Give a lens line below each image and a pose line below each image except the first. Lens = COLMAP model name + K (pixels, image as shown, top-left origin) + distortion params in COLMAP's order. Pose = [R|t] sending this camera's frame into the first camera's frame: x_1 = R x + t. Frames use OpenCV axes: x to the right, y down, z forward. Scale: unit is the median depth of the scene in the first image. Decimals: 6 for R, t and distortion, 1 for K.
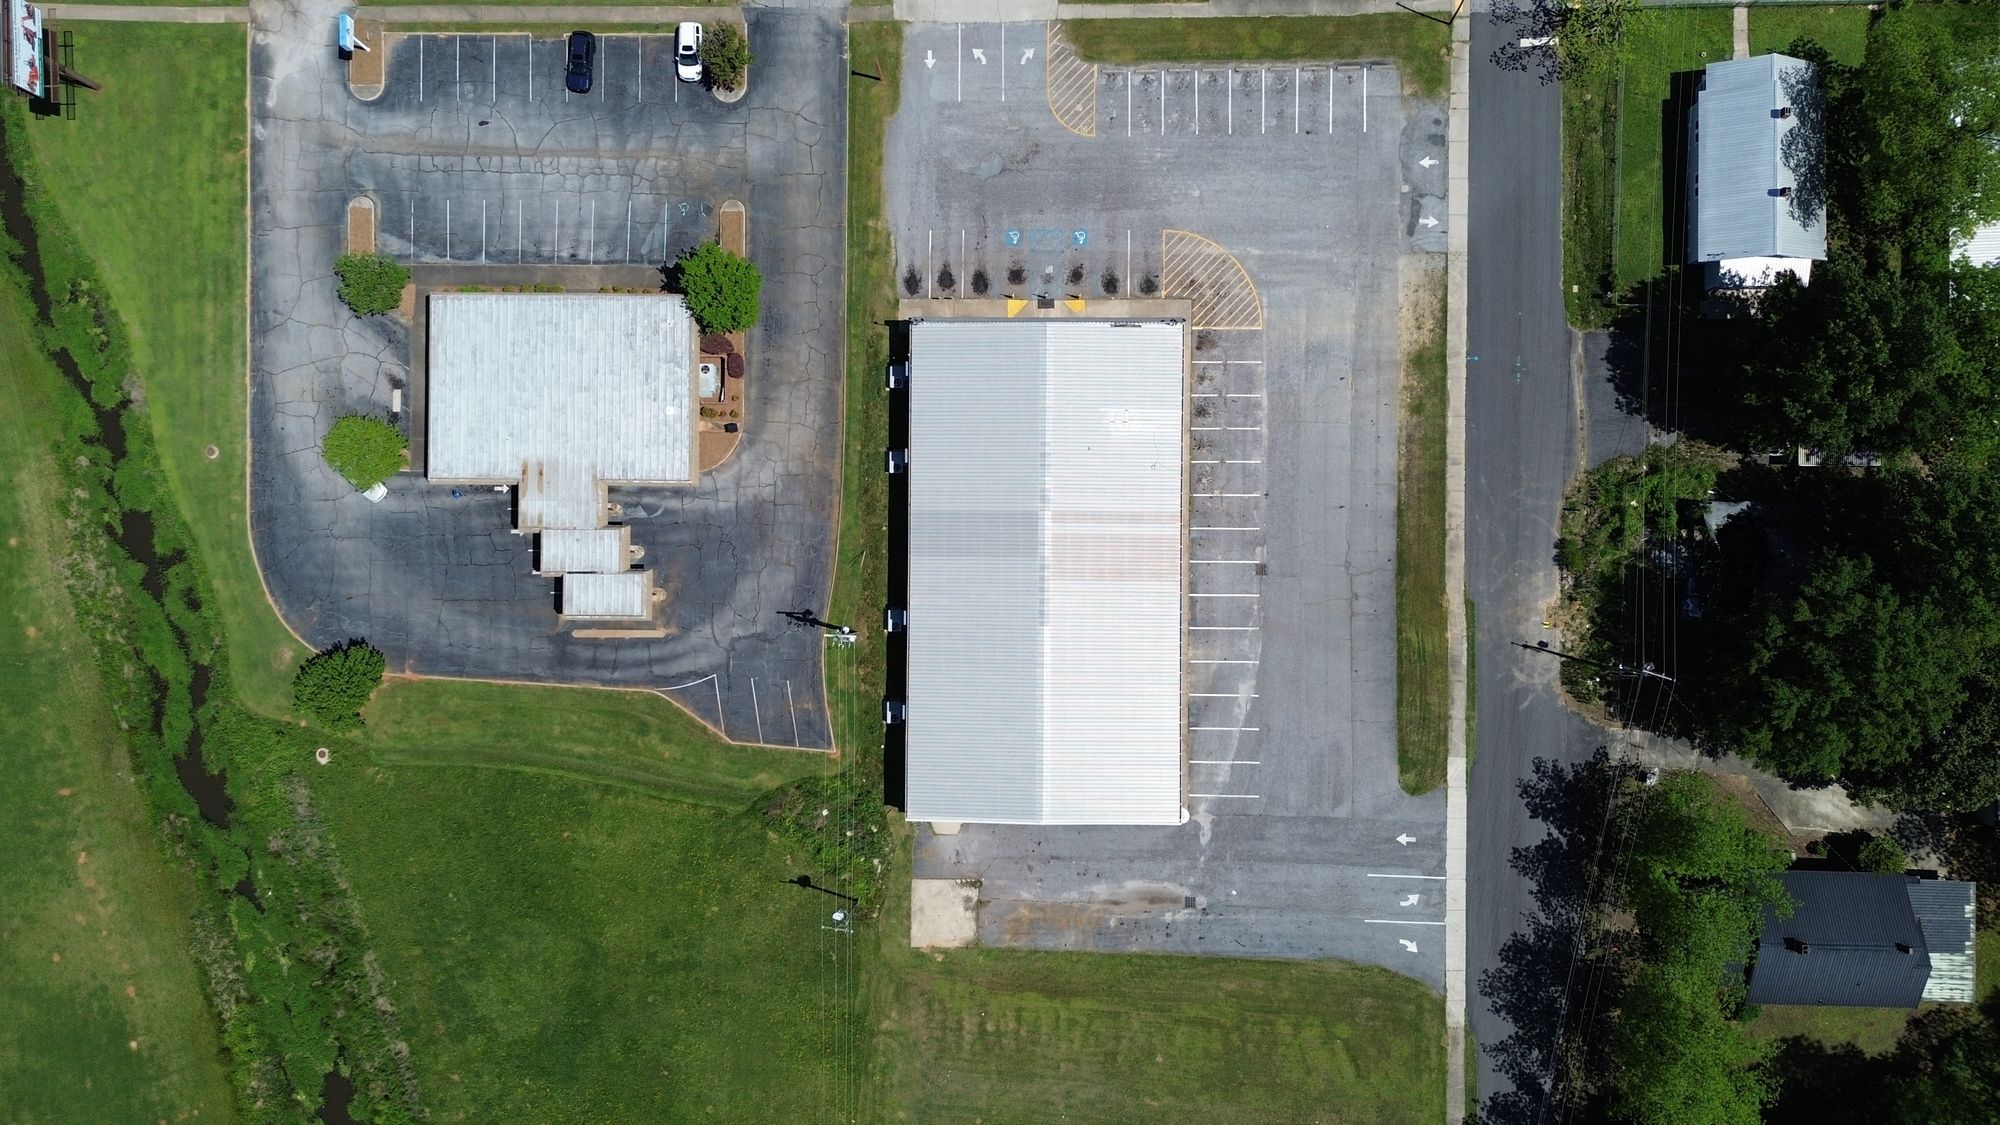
lens RADIAL K [[1418.8, 0, 1004.1], [0, 1418.8, 562.1], [0, 0, 1]] dist [0.060125, -0.048283]
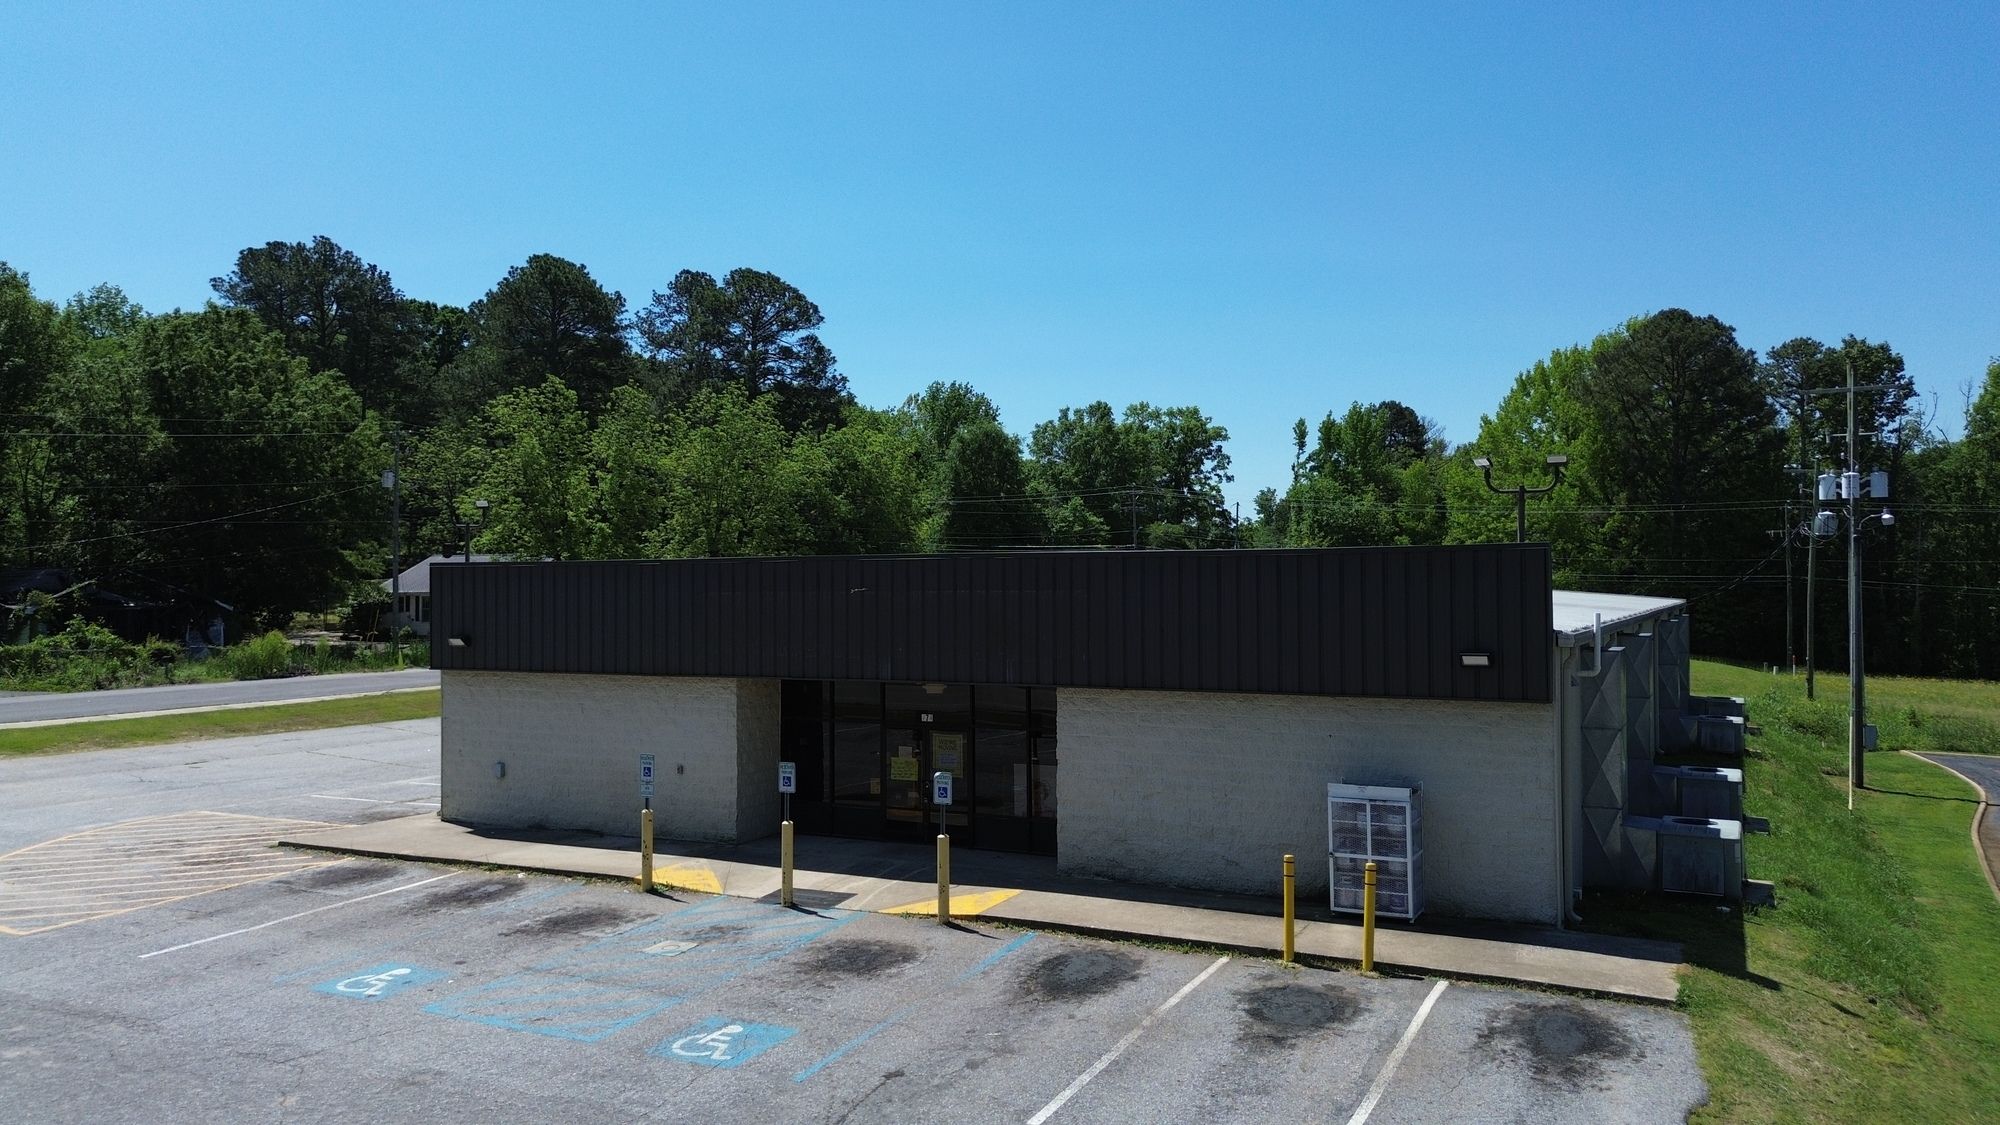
lens RADIAL K [[1418.8, 0, 998.5], [0, 1418.8, 551.6], [0, 0, 1]] dist [0.060125, -0.048283]
pose [[-0.891394, 0.047458, 0.450737, -0.080740], [0.452913, 0.056203, 0.889781, -0.341912], [0.016894, 0.997291, -0.071593, 0.971327]]
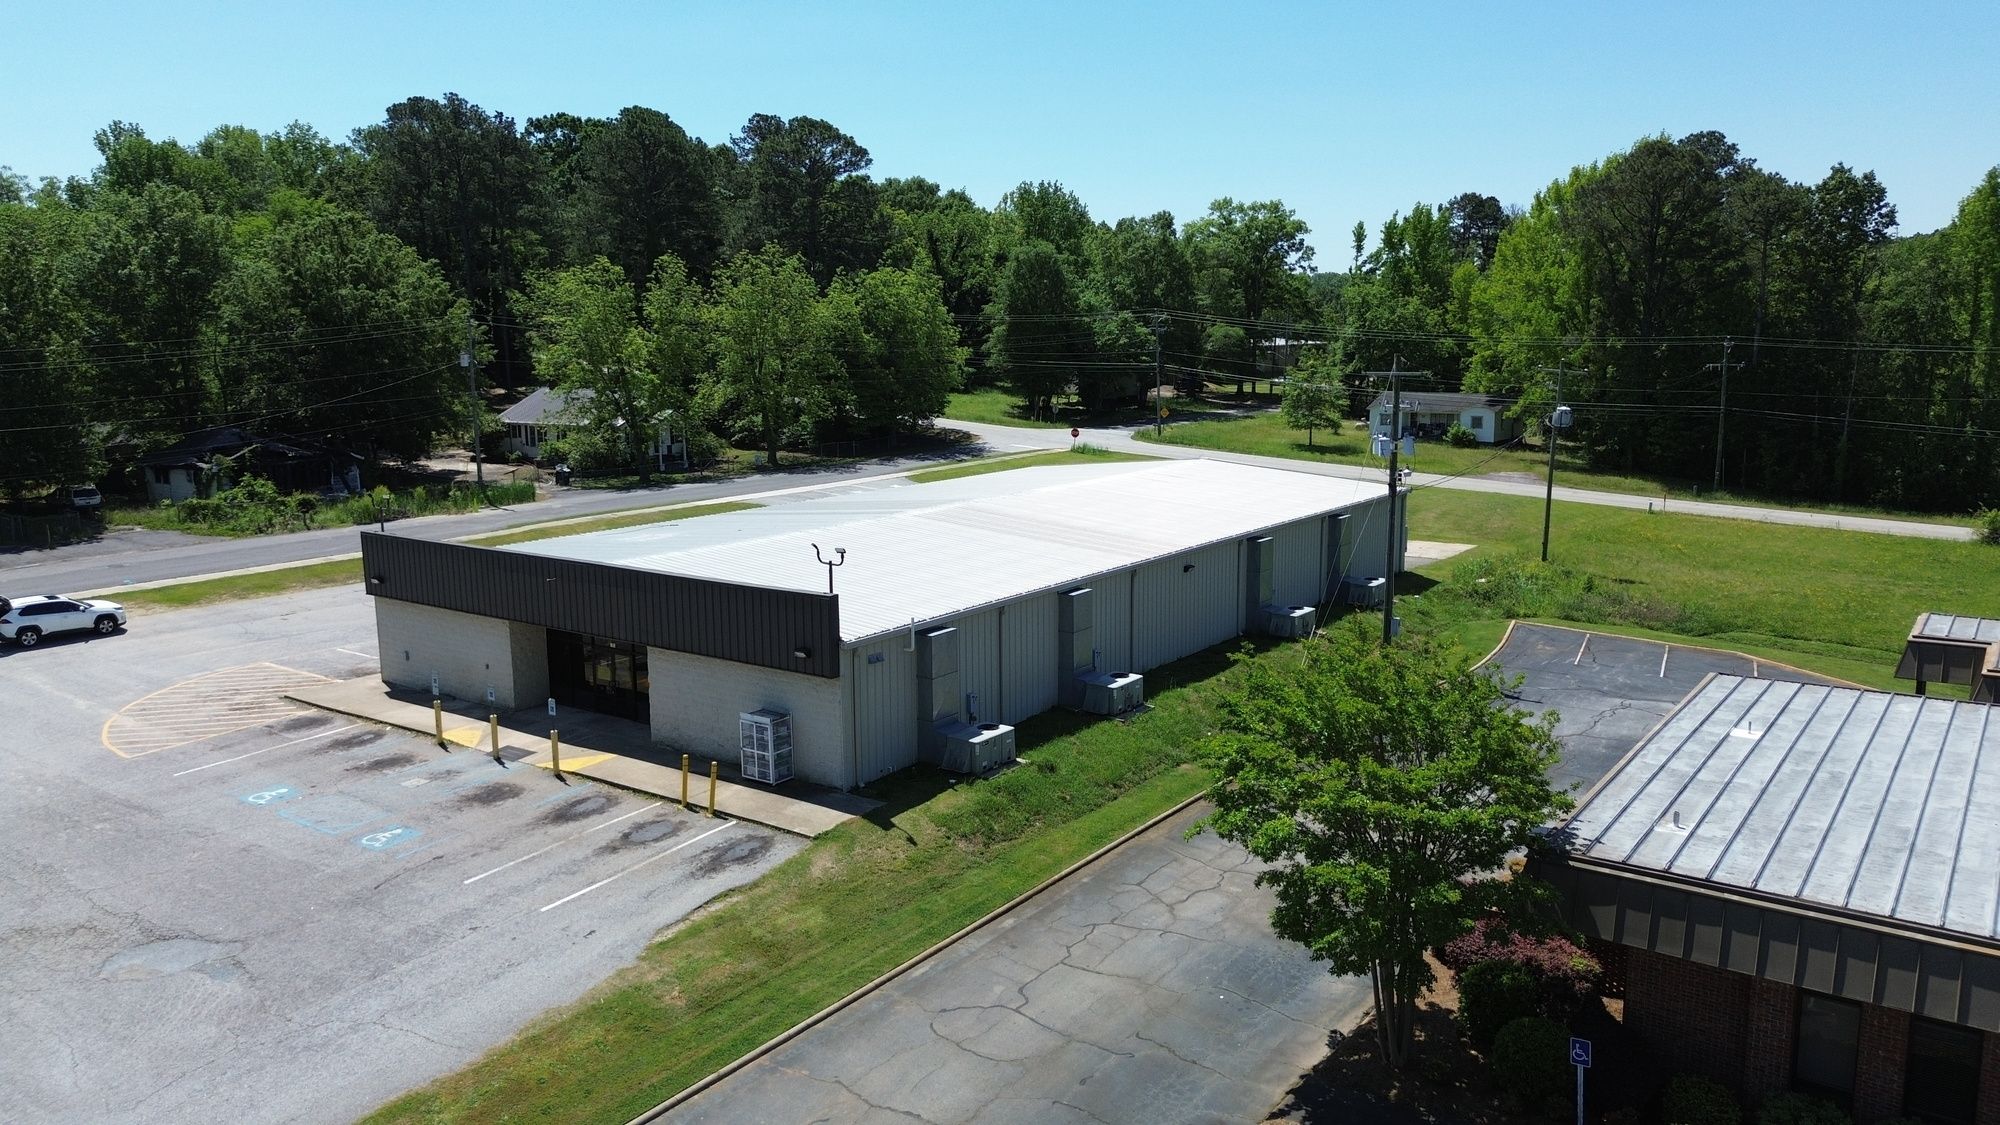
lens RADIAL K [[1418.8, 0, 998.3], [0, 1418.8, 562.7], [0, 0, 1]] dist [0.060125, -0.048283]
pose [[-0.812225, -0.057289, 0.580525, -0.270229], [0.583138, -0.106208, 0.805400, -0.391510], [0.015516, 0.992692, 0.119673, 0.916161]]
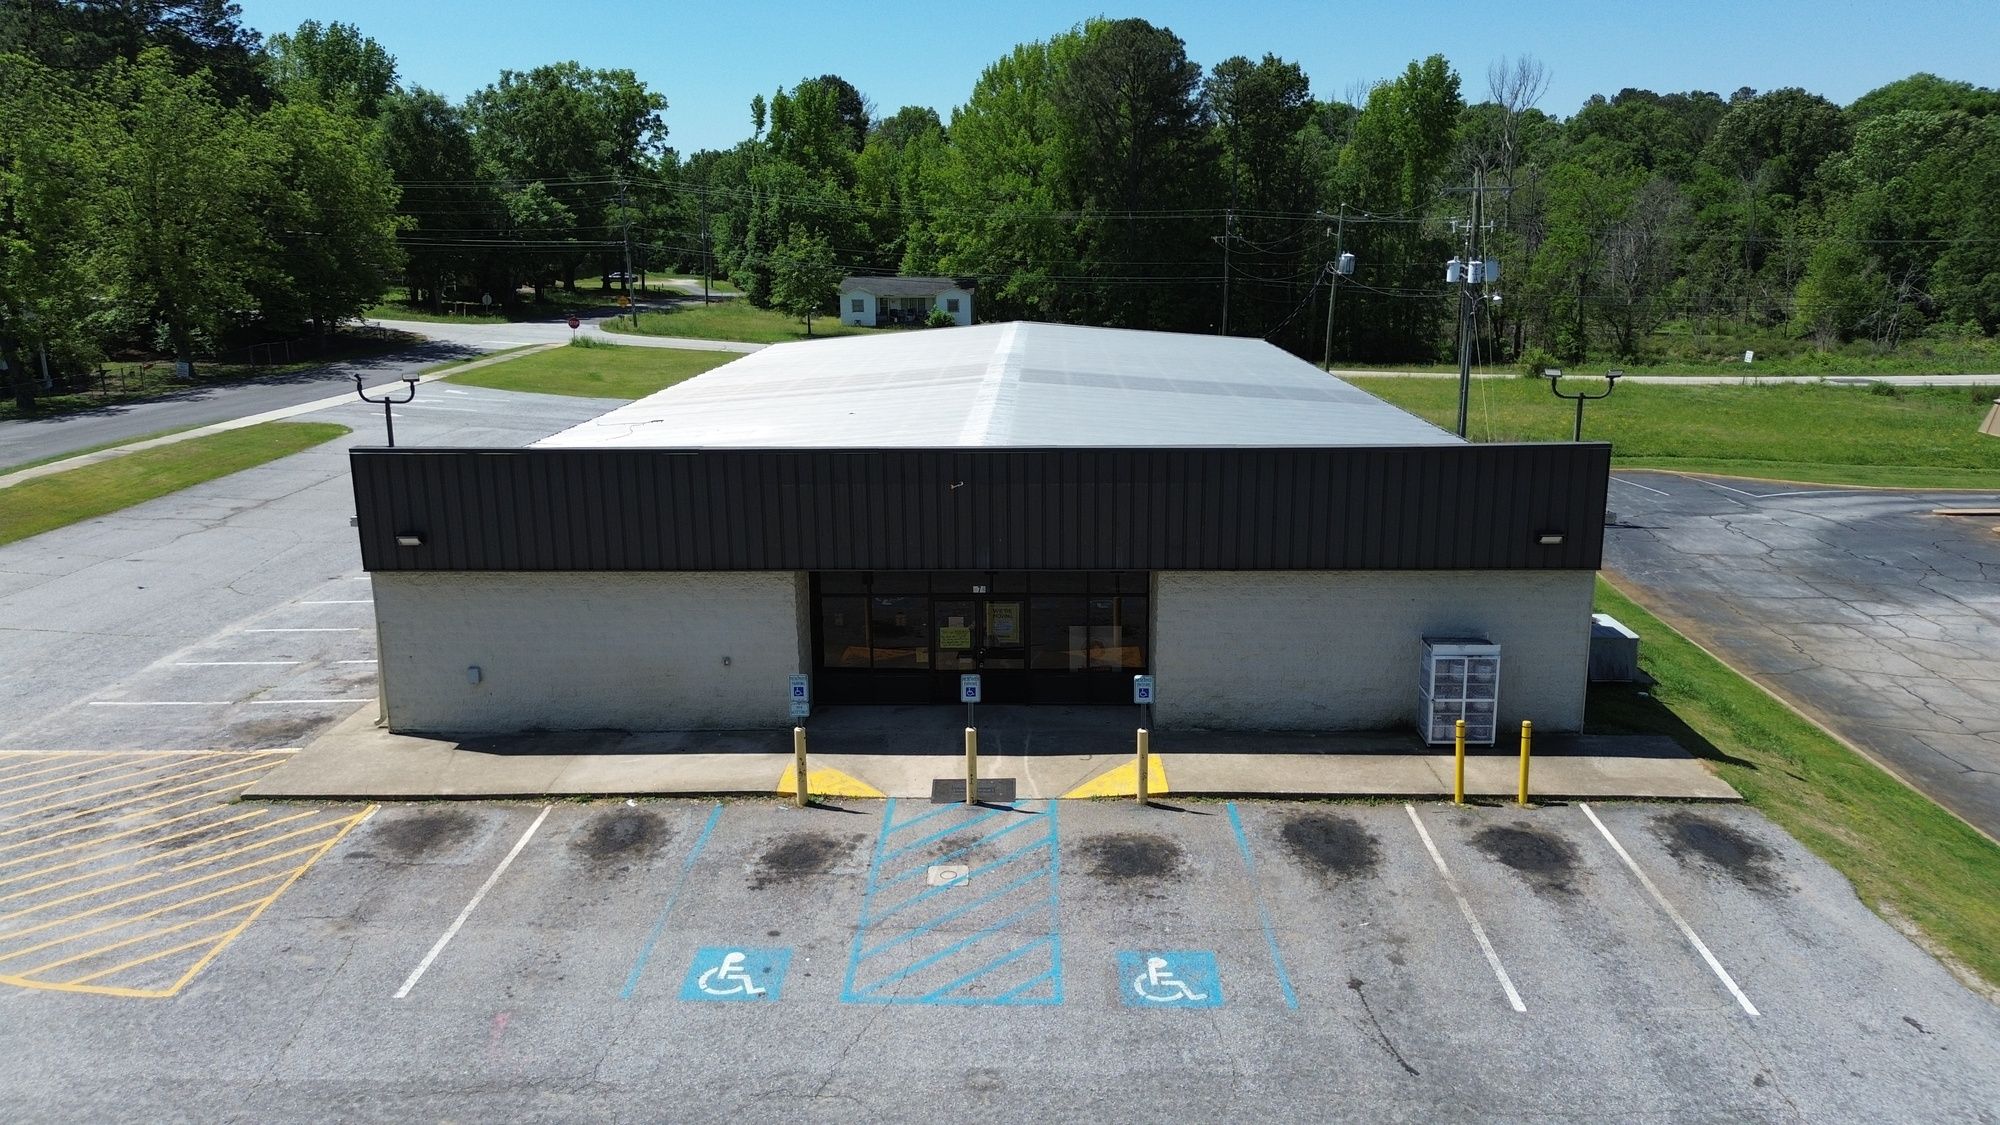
lens RADIAL K [[1418.8, 0, 1001.9], [0, 1418.8, 562.7], [0, 0, 1]] dist [0.060125, -0.048283]
pose [[-0.999105, 0.033400, 0.025949, 0.019413], [0.019093, -0.191280, 0.981350, -0.372035], [0.037740, 0.980967, 0.190471, 0.933945]]
